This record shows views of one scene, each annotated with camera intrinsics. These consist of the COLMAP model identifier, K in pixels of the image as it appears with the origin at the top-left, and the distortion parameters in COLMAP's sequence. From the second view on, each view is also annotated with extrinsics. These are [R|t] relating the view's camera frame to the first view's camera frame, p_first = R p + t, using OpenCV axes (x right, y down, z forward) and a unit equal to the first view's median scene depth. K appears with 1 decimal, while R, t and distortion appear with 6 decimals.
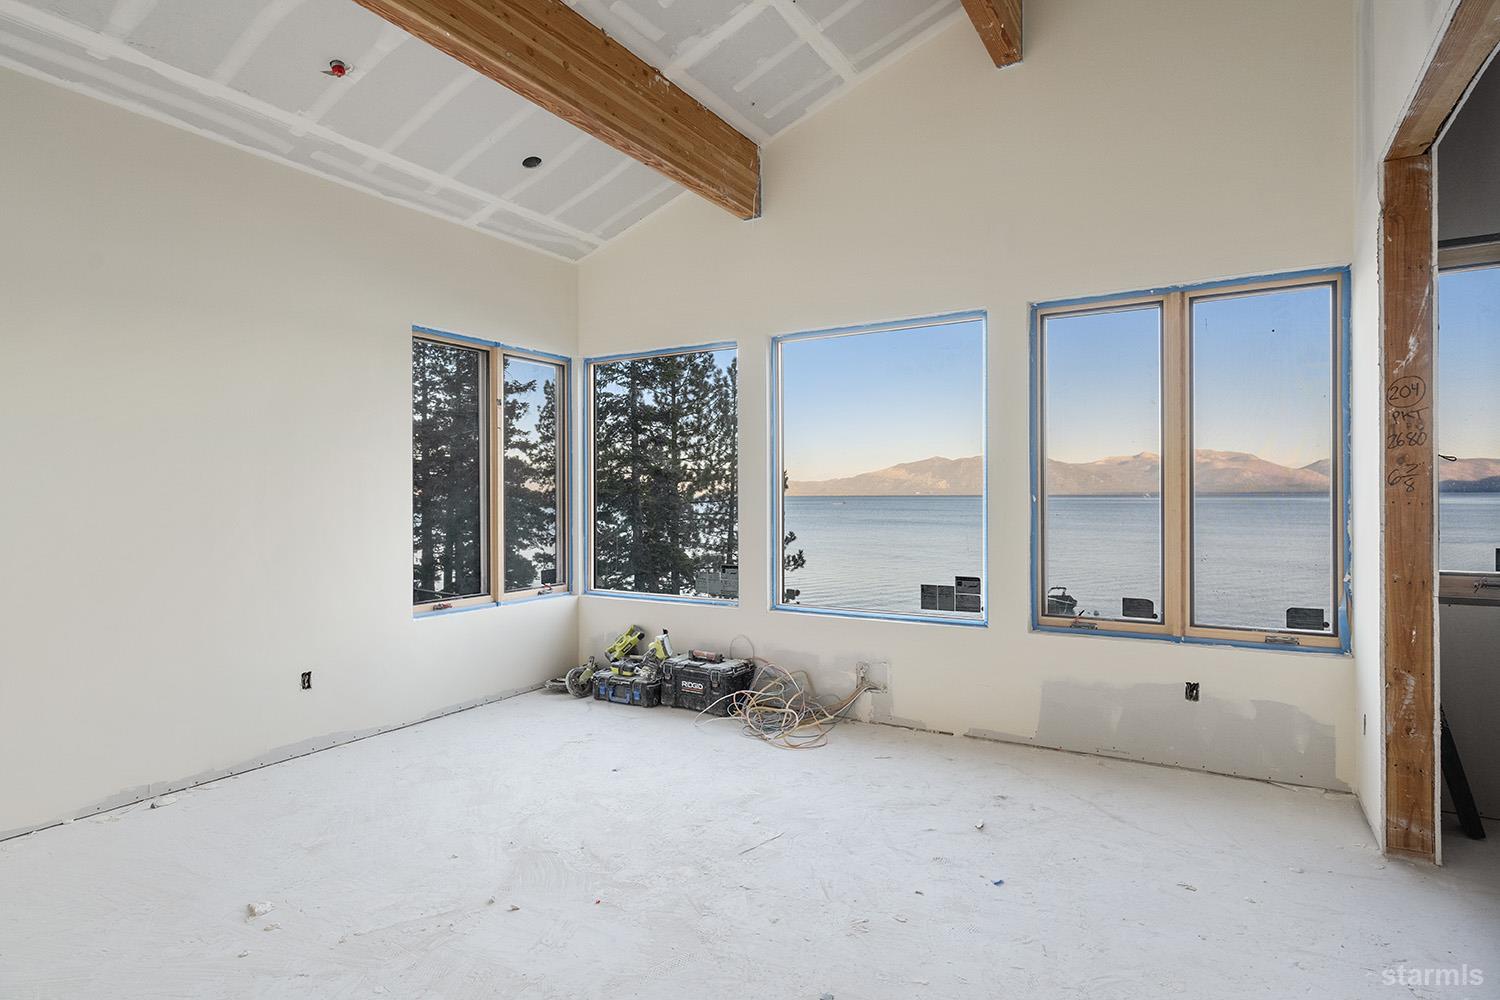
lens RADIAL K [[802.1, 0, 750.0], [0, 802.1, 500.0], [0, 0, 1]] dist [-0.002932, -0.000407]
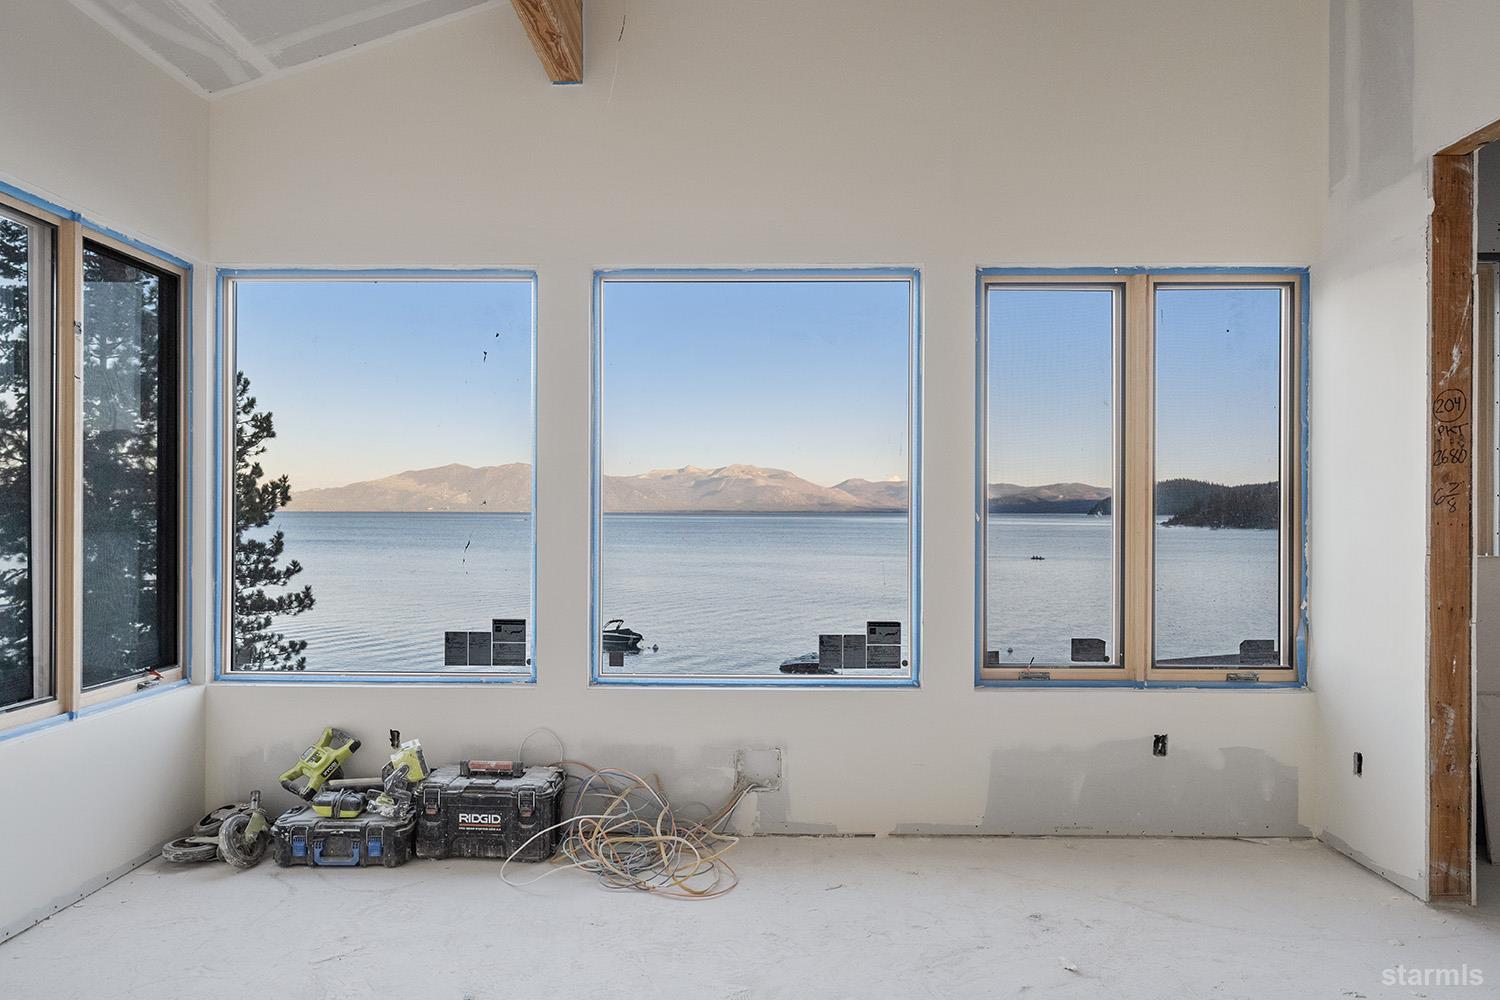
lens RADIAL K [[982.3, 0, 751.0], [0, 982.3, 516.3], [0, 0, 1]] dist [-0.003494, 0.000933]
pose [[0.865217, 0.004872, 0.501374, -0.295677], [-0.004144, 0.999988, -0.002565, 0.000461], [-0.501380, 0.000141, 0.865227, 0.267486]]
